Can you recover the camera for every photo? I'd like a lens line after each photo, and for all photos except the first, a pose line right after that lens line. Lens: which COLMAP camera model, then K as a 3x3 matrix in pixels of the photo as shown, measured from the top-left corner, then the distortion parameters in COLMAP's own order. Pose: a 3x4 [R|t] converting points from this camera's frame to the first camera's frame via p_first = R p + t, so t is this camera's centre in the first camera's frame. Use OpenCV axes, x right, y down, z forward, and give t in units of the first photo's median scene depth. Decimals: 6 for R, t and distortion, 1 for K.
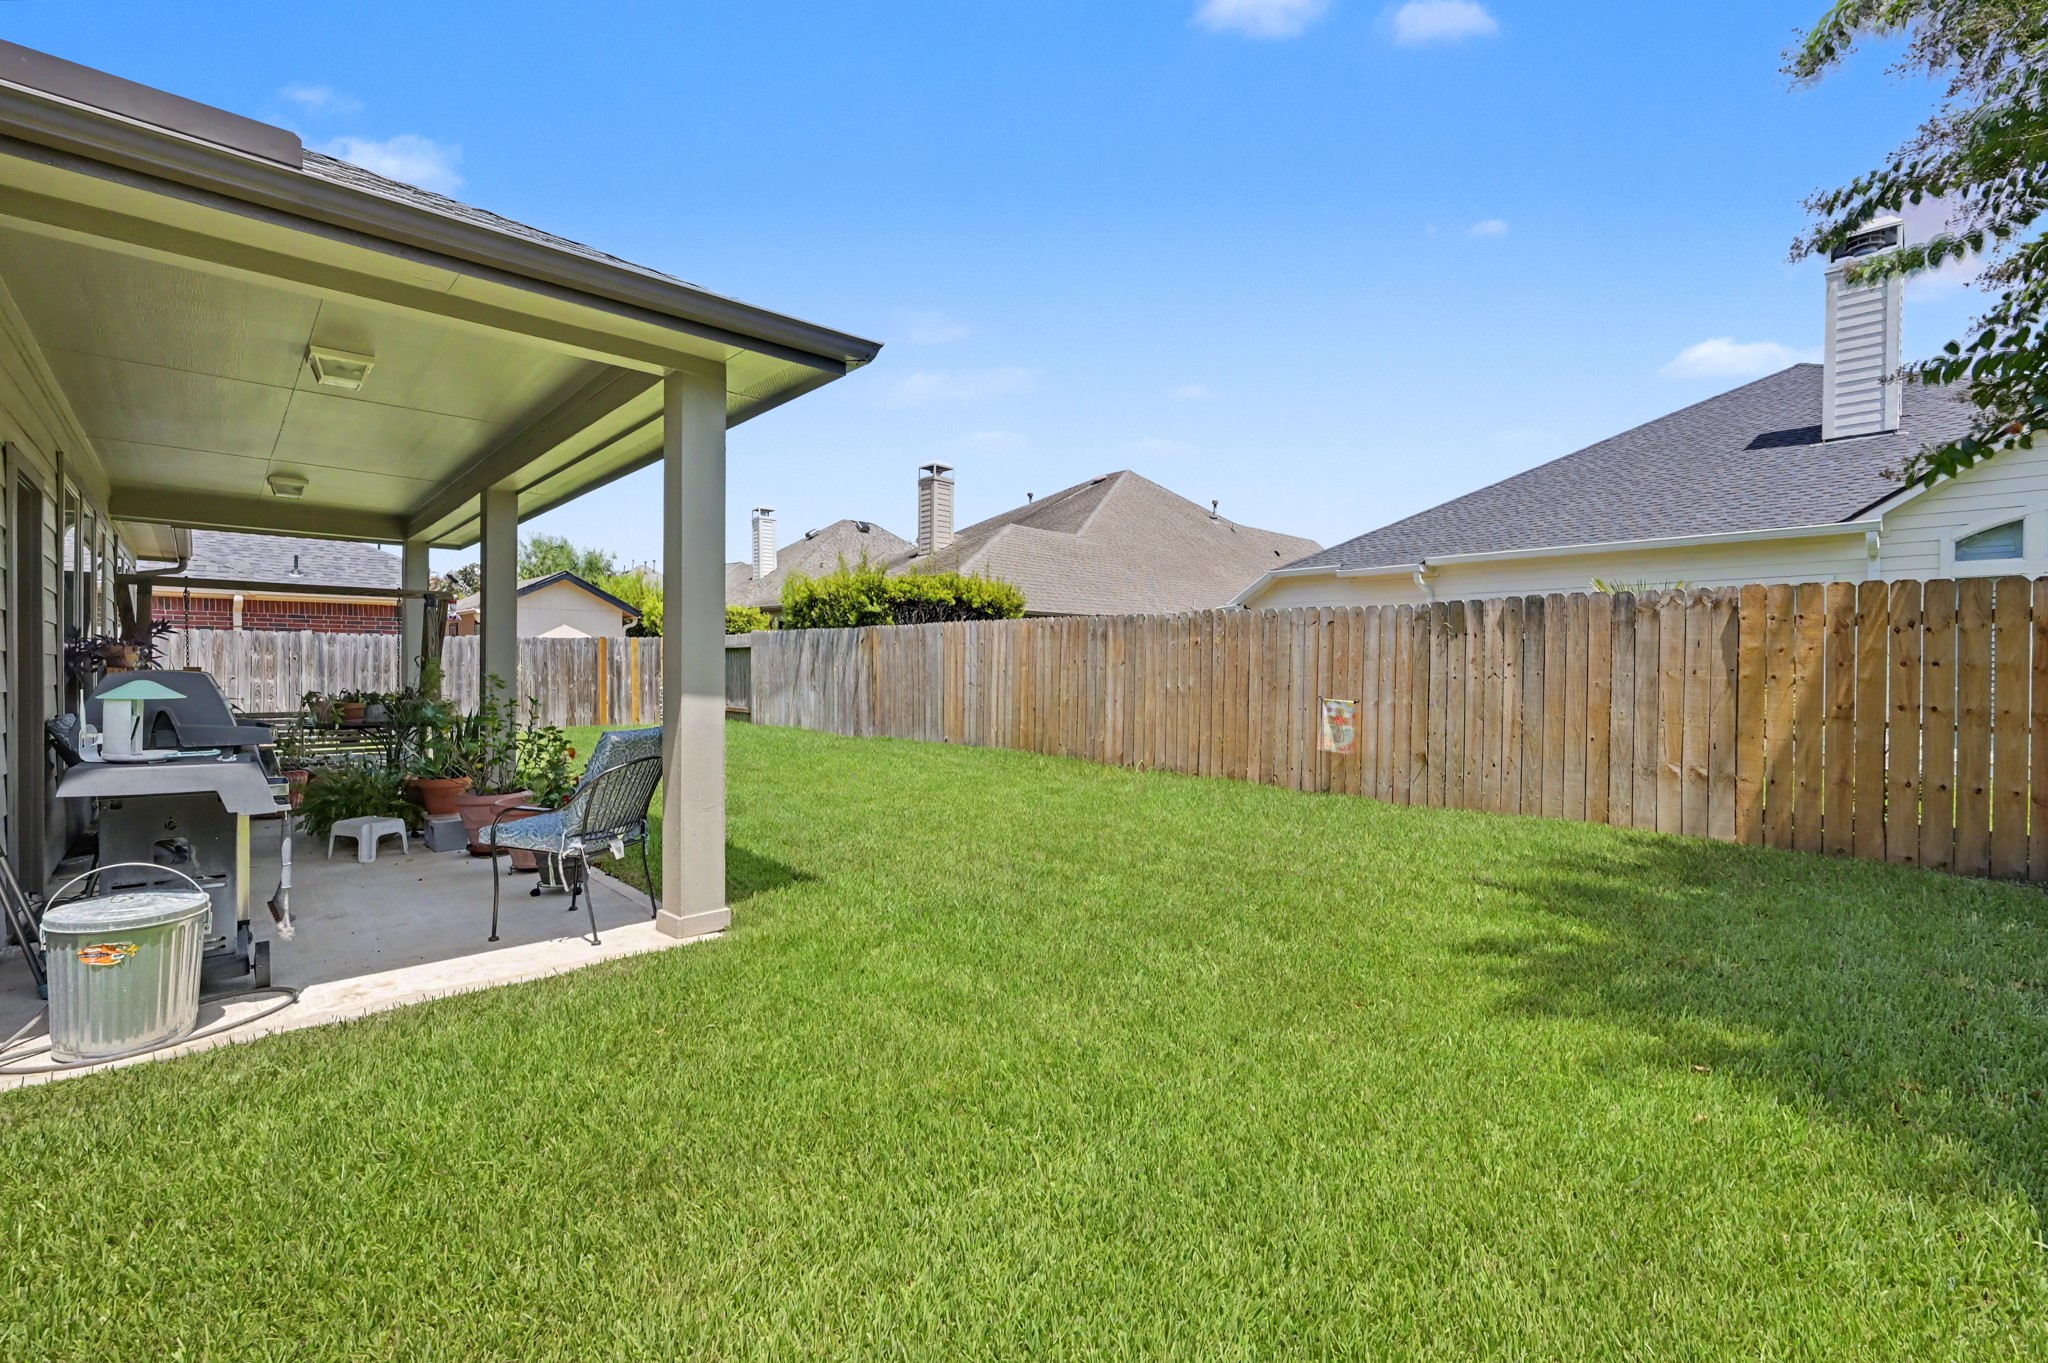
lens RADIAL K [[852.7, 0, 1023.2], [0, 852.7, 674.6], [0, 0, 1]] dist [-0.007078, 0.000015]
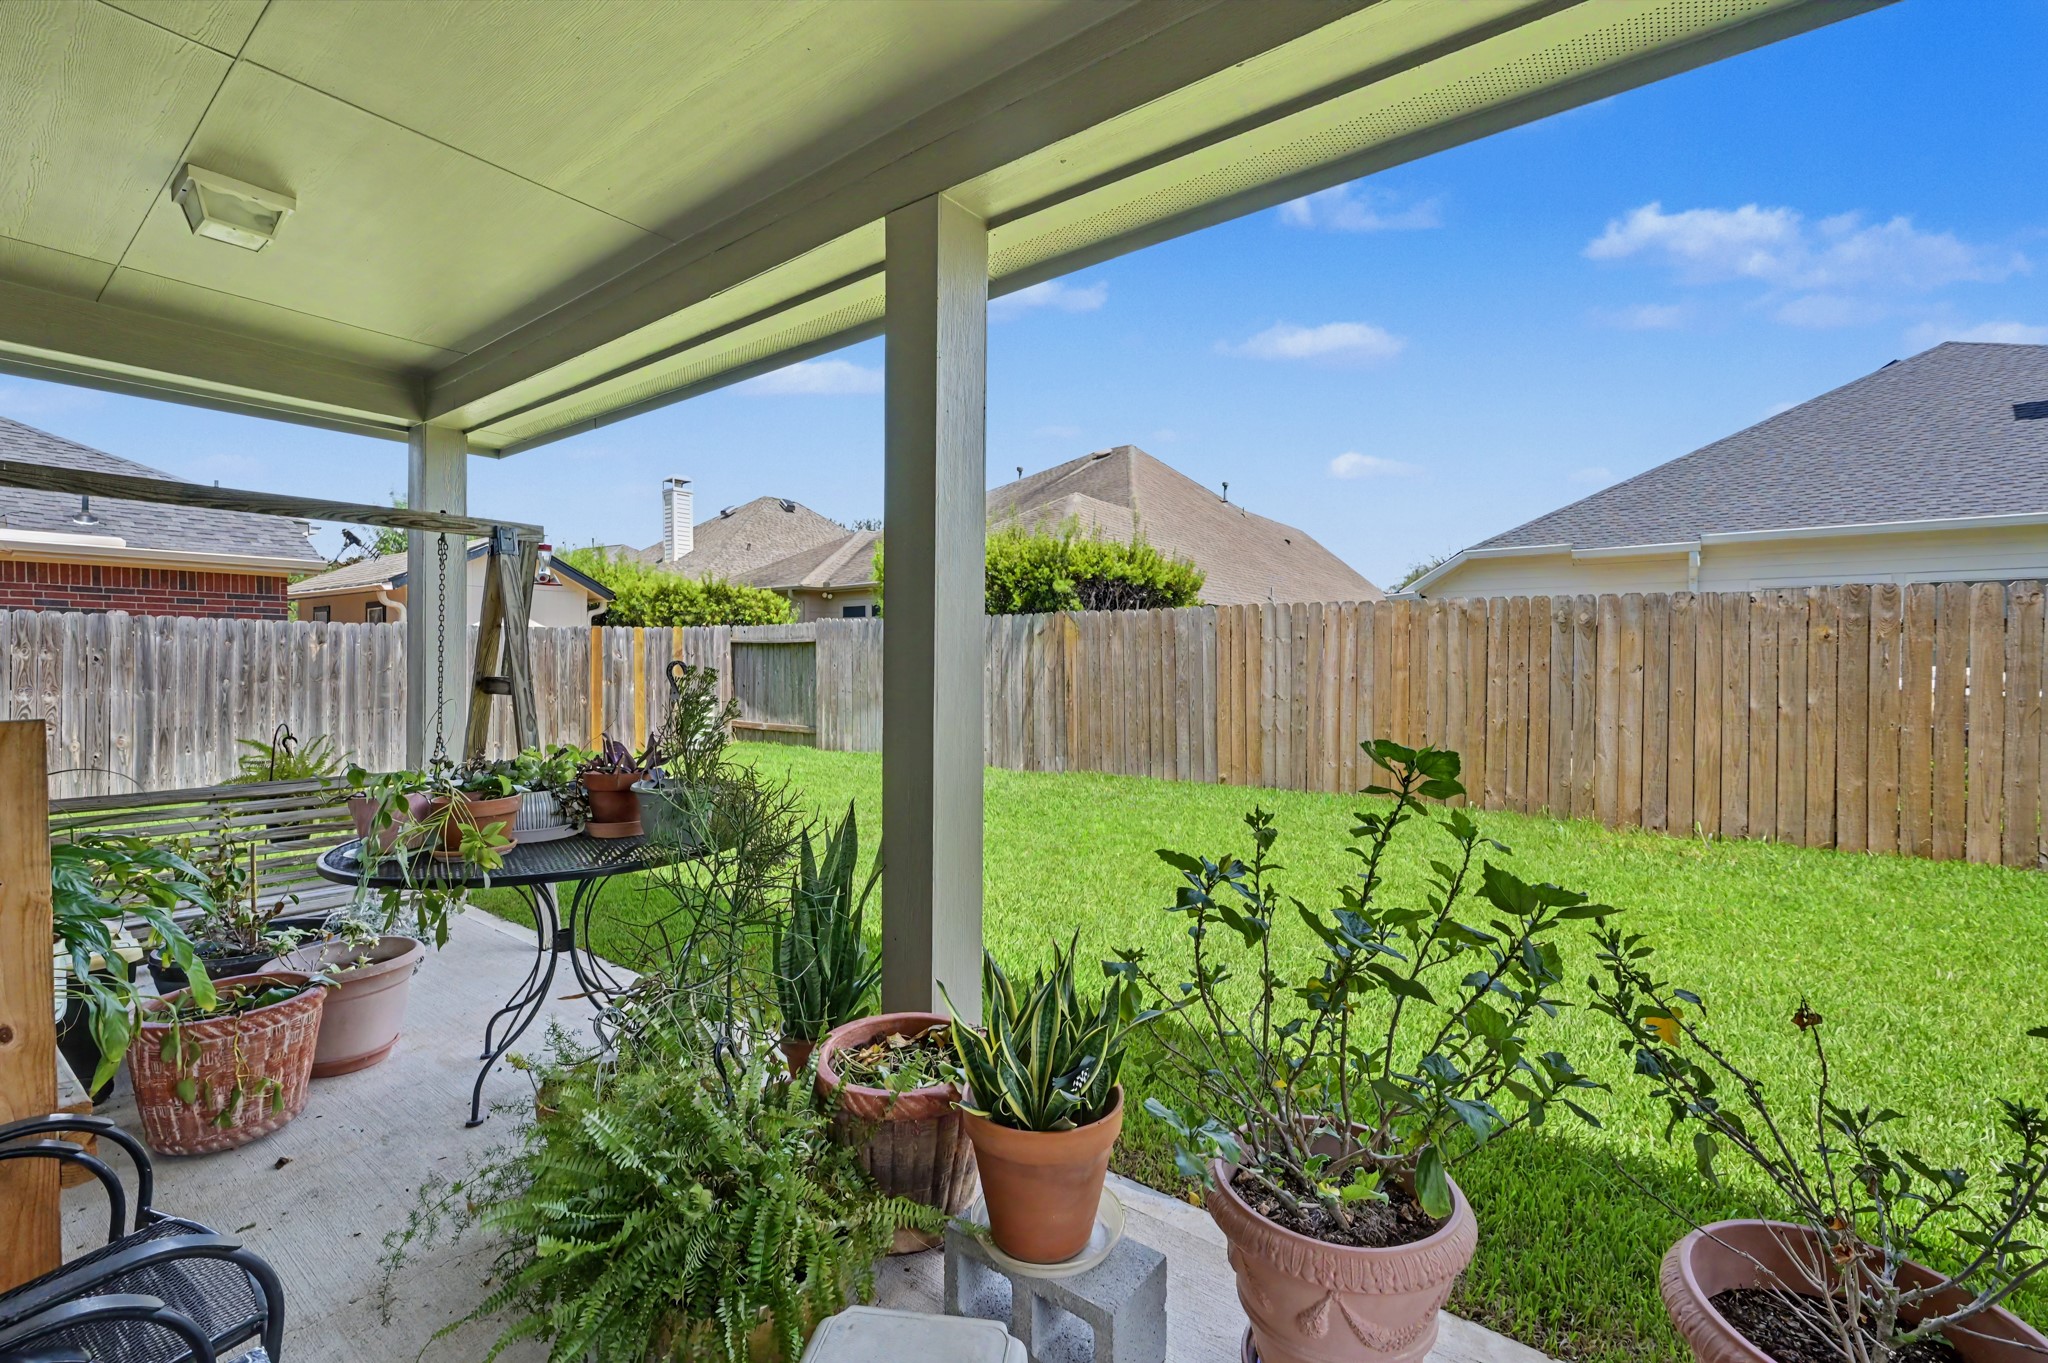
lens RADIAL K [[852.7, 0, 1023.0], [0, 852.7, 666.4], [0, 0, 1]] dist [-0.007078, 0.000015]
pose [[0.986494, -0.001595, 0.163790, -0.314767], [0.002209, 0.999991, -0.003568, -0.009954], [-0.163783, 0.003882, 0.986489, 0.311300]]
